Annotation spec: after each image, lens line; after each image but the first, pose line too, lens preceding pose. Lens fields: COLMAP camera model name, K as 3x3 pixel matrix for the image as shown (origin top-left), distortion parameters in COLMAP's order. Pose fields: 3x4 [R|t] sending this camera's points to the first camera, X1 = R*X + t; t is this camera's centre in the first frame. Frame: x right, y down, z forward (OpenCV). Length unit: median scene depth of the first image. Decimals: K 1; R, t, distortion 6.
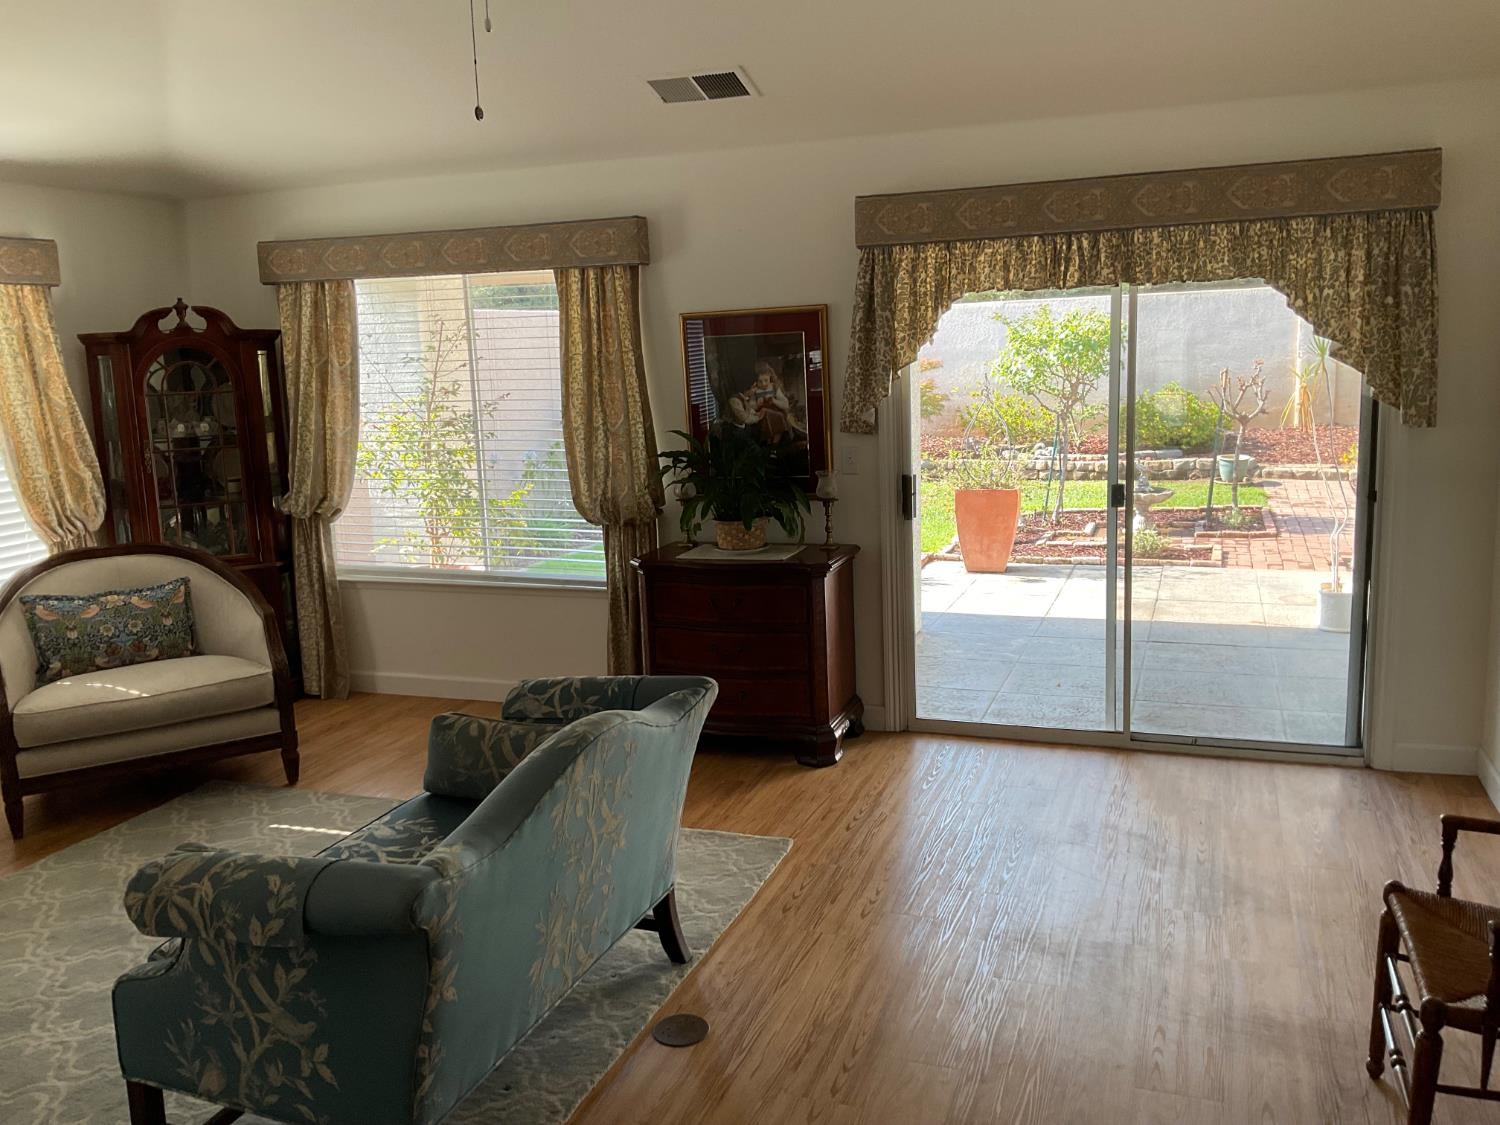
lens RADIAL K [[1234.6, 0, 742.0], [0, 1234.6, 560.2], [0, 0, 1]] dist [0.108866, -0.218363]
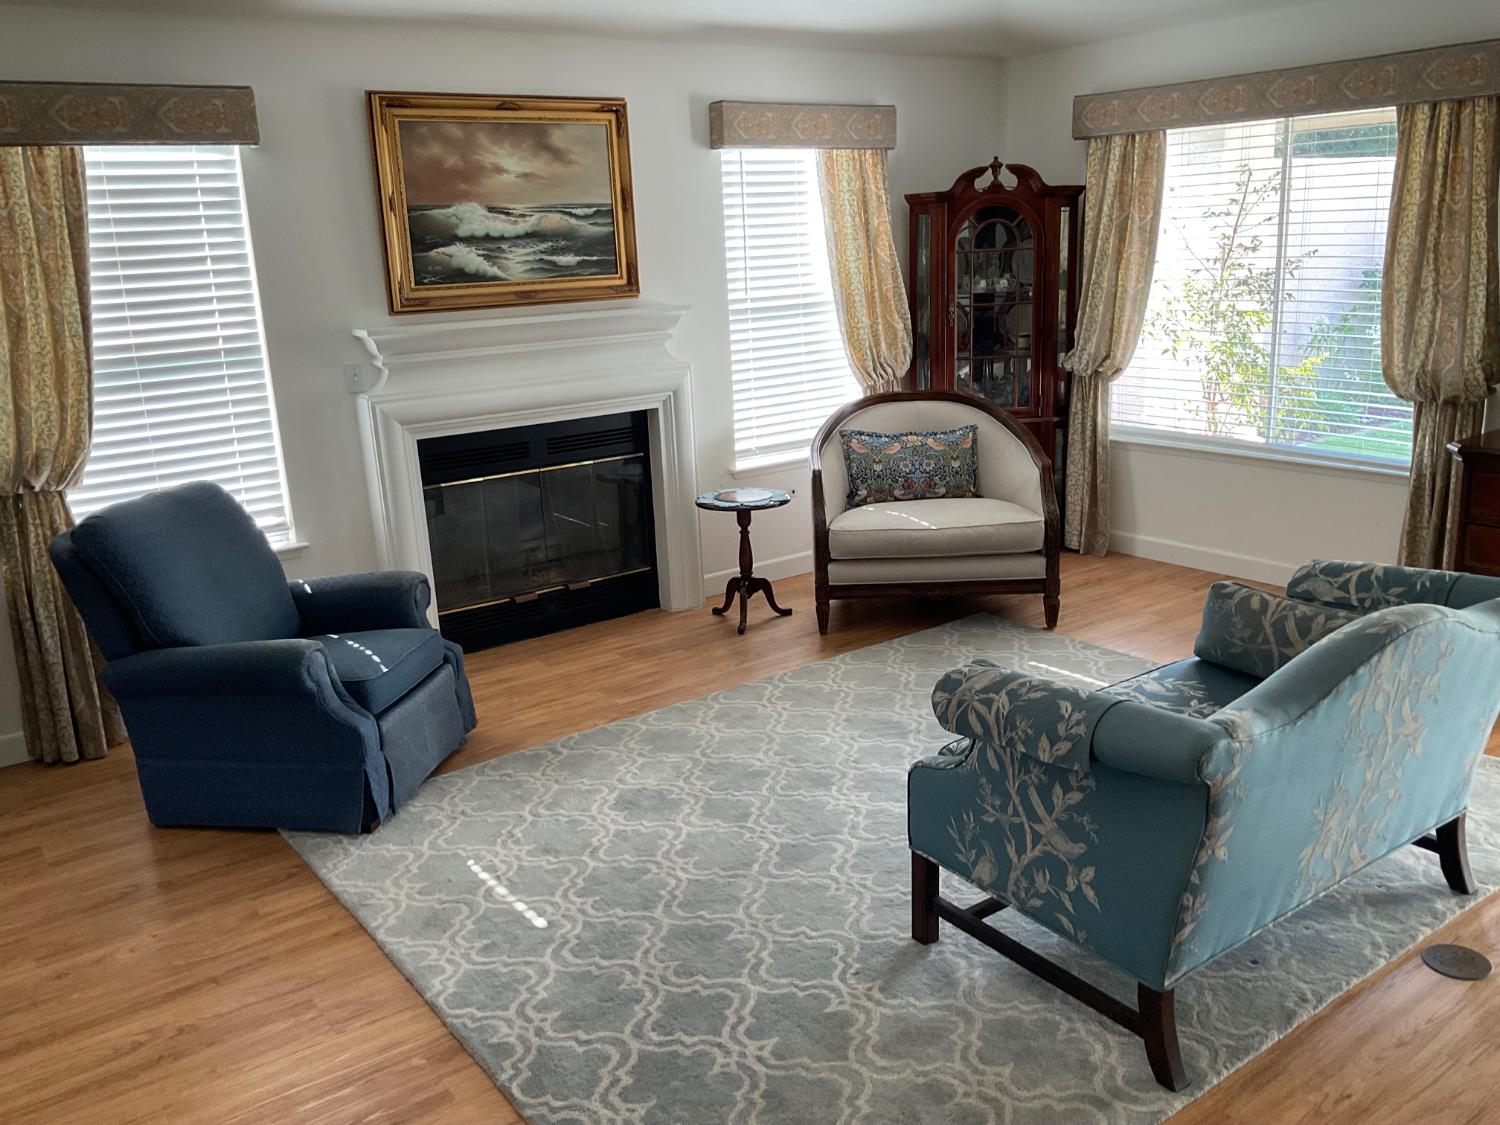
lens RADIAL K [[1234.6, 0, 742.0], [0, 1234.6, 560.2], [0, 0, 1]] dist [0.108866, -0.218363]
pose [[0.833038, 0.137066, -0.535967, -0.022696], [-0.079584, 0.988435, 0.129082, 0.007530], [0.547461, -0.064876, 0.834313, -0.014005]]
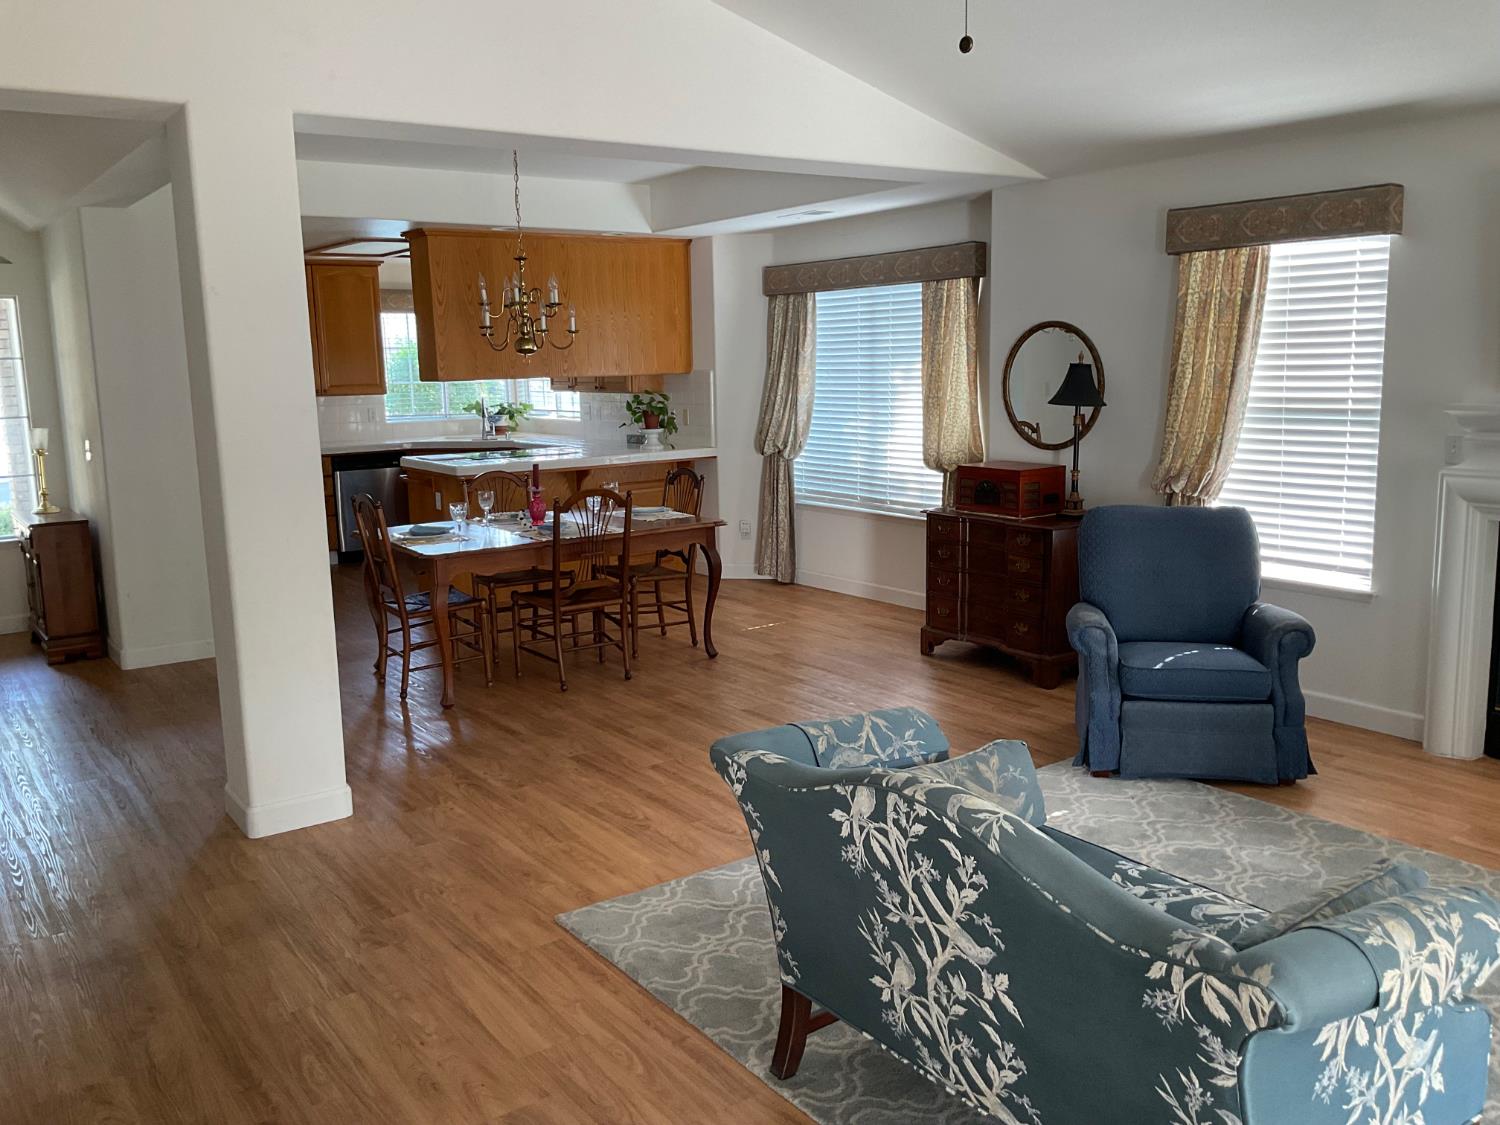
lens RADIAL K [[1234.6, 0, 742.0], [0, 1234.6, 560.2], [0, 0, 1]] dist [0.108866, -0.218363]
pose [[-0.559699, 0.184031, -0.808003, 0.315505], [-0.098519, 0.953339, 0.285376, -0.125581], [0.822819, 0.239329, -0.515452, 0.700234]]
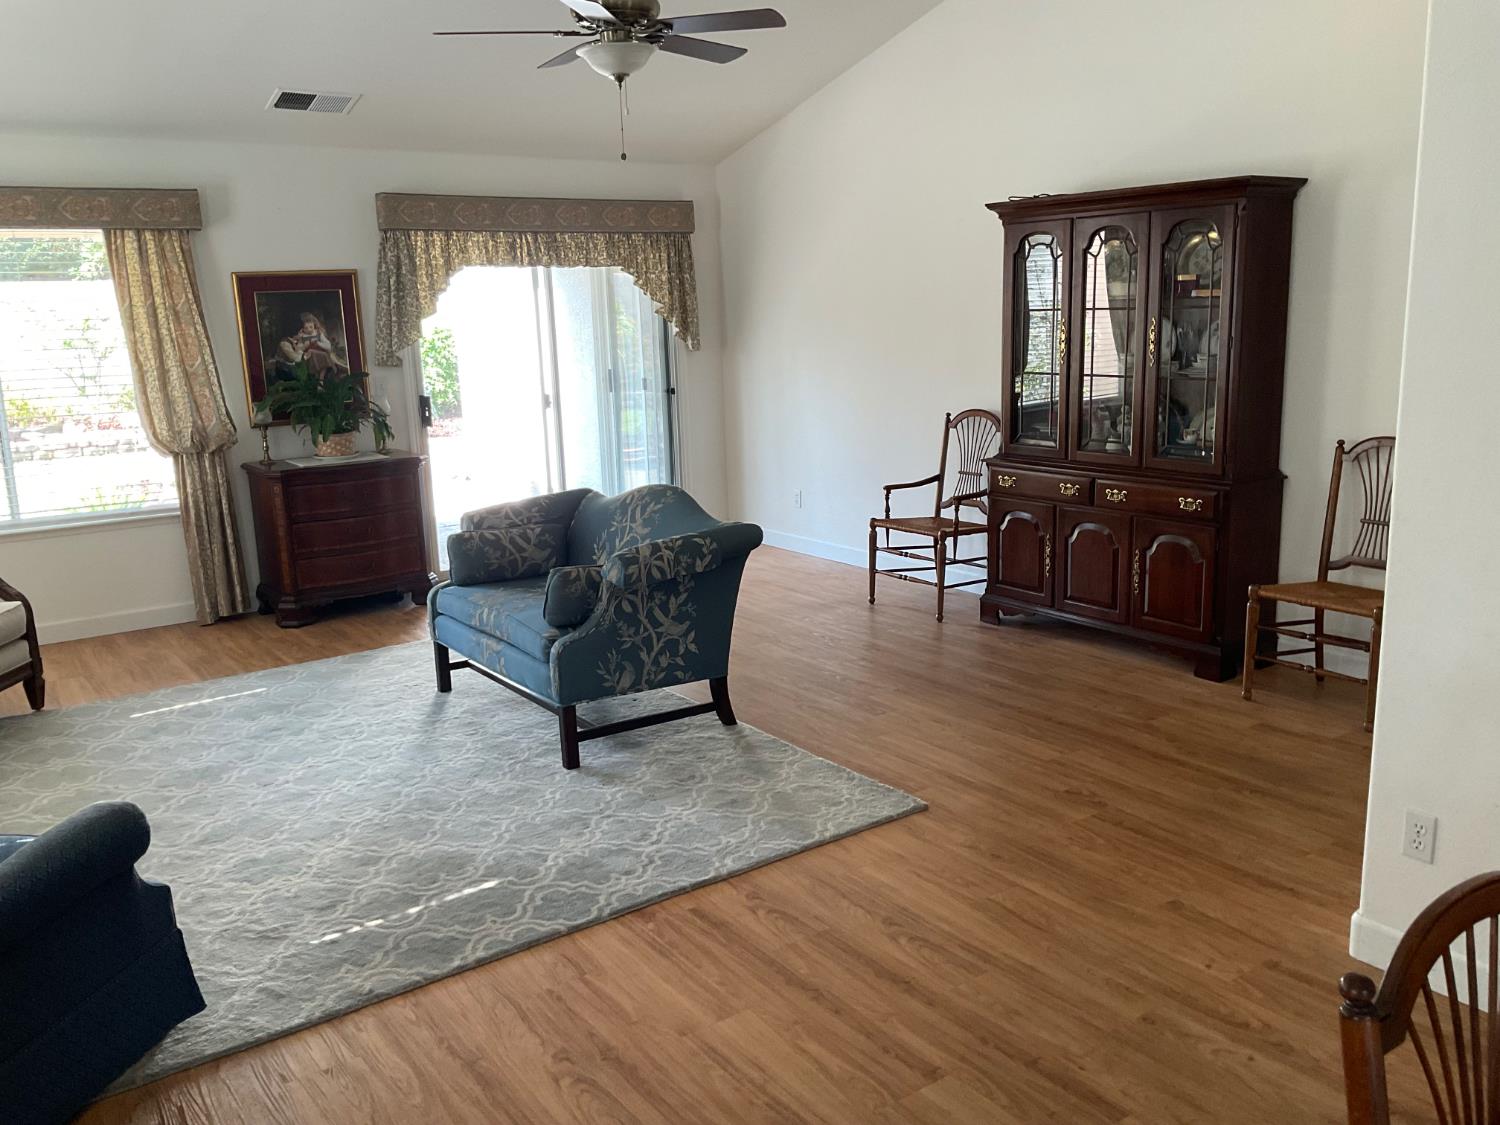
lens RADIAL K [[1234.6, 0, 742.0], [0, 1234.6, 560.2], [0, 0, 1]] dist [0.108866, -0.218363]
pose [[0.562355, -0.148530, 0.813447, -0.868061], [0.150374, 0.985702, 0.076025, 0.064741], [-0.813108, 0.079568, 0.576650, -0.092991]]
